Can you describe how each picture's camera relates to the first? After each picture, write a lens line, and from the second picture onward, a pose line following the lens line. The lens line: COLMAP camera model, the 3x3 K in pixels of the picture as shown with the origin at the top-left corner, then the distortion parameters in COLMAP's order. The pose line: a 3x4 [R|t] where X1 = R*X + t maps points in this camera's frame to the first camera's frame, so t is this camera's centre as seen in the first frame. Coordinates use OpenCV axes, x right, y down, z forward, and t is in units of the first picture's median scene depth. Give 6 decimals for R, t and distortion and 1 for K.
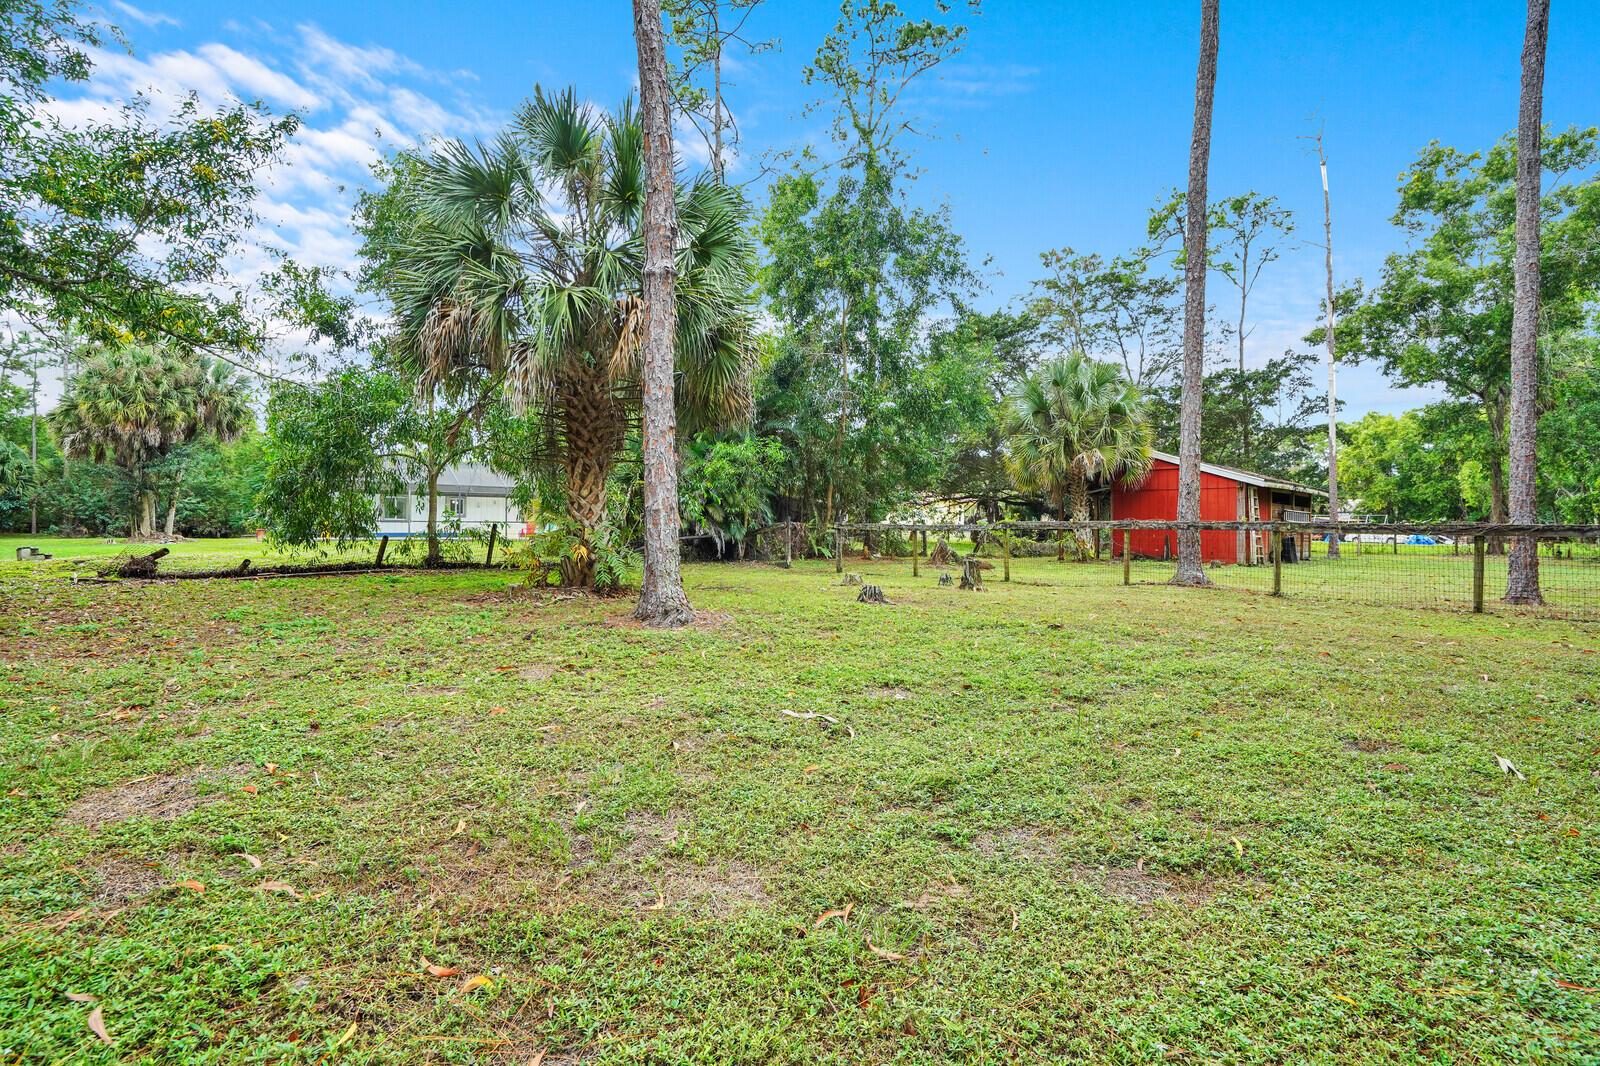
lens RADIAL K [[766.4, 0, 798.5], [0, 766.4, 522.1], [0, 0, 1]] dist [-0.055851, 0.021675]
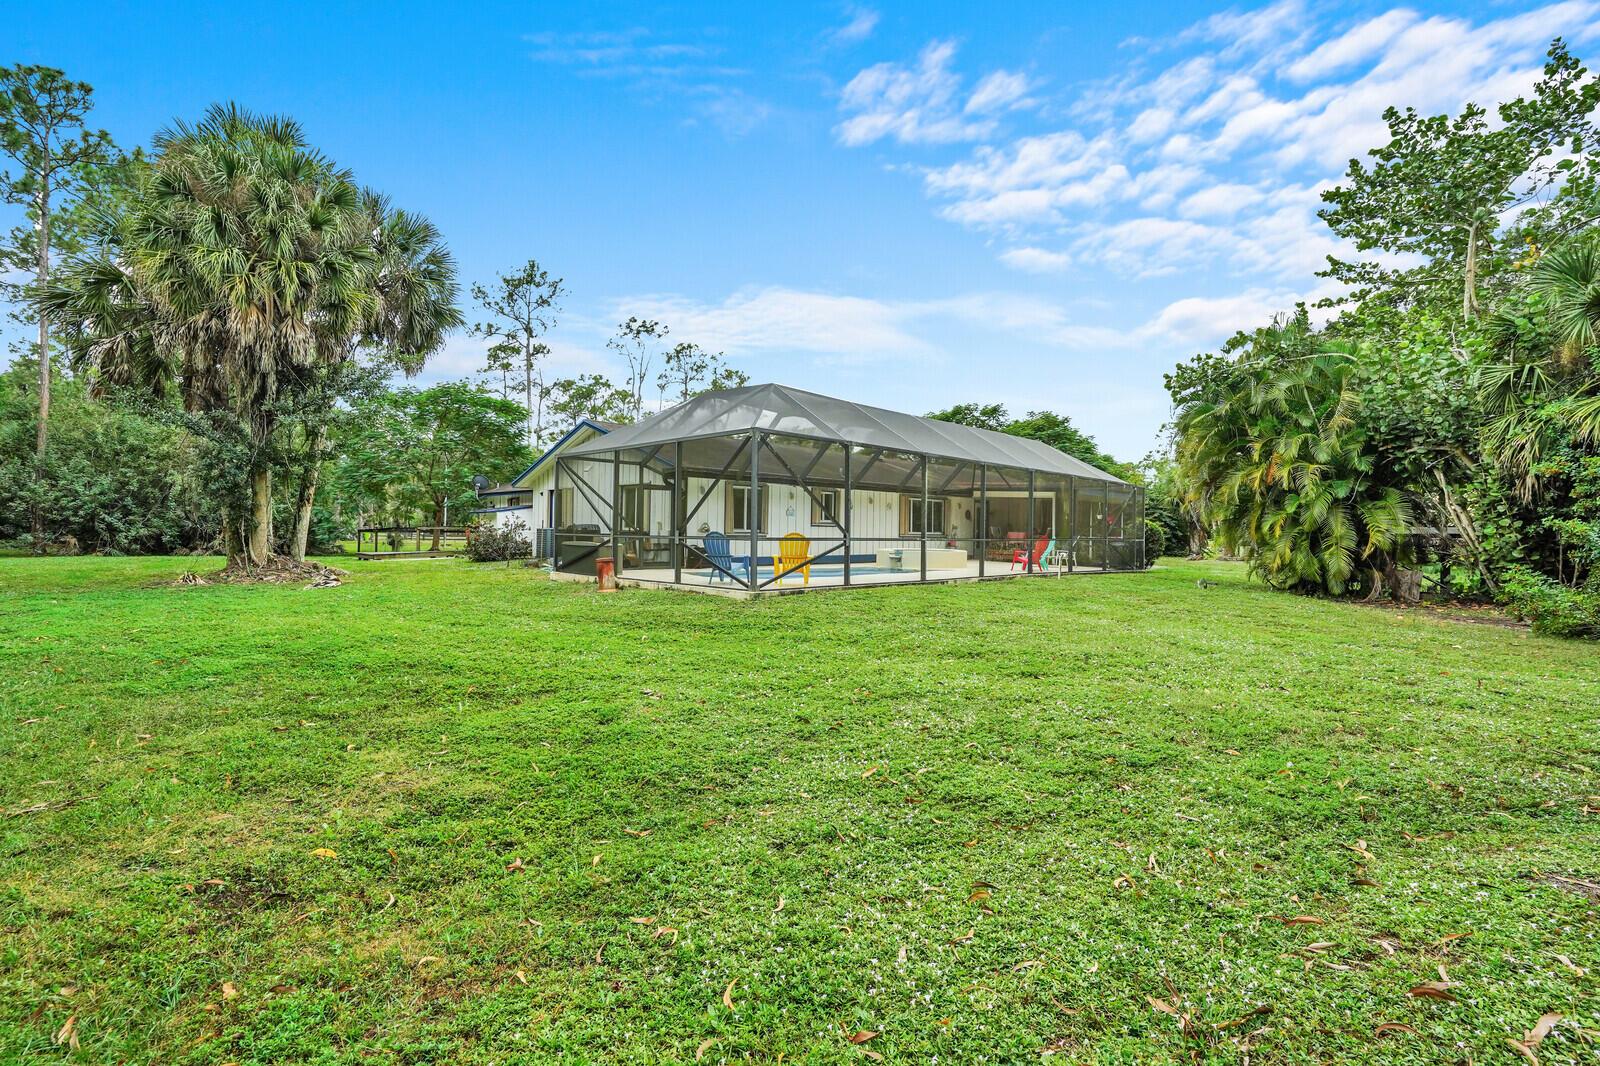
lens RADIAL K [[766.4, 0, 798.5], [0, 766.4, 522.1], [0, 0, 1]] dist [-0.055851, 0.021675]
pose [[0.998675, 0.006896, 0.050991, -0.568729], [-0.006727, 0.999971, -0.003483, -0.009264], [-0.051013, 0.003135, 0.998693, 0.516960]]
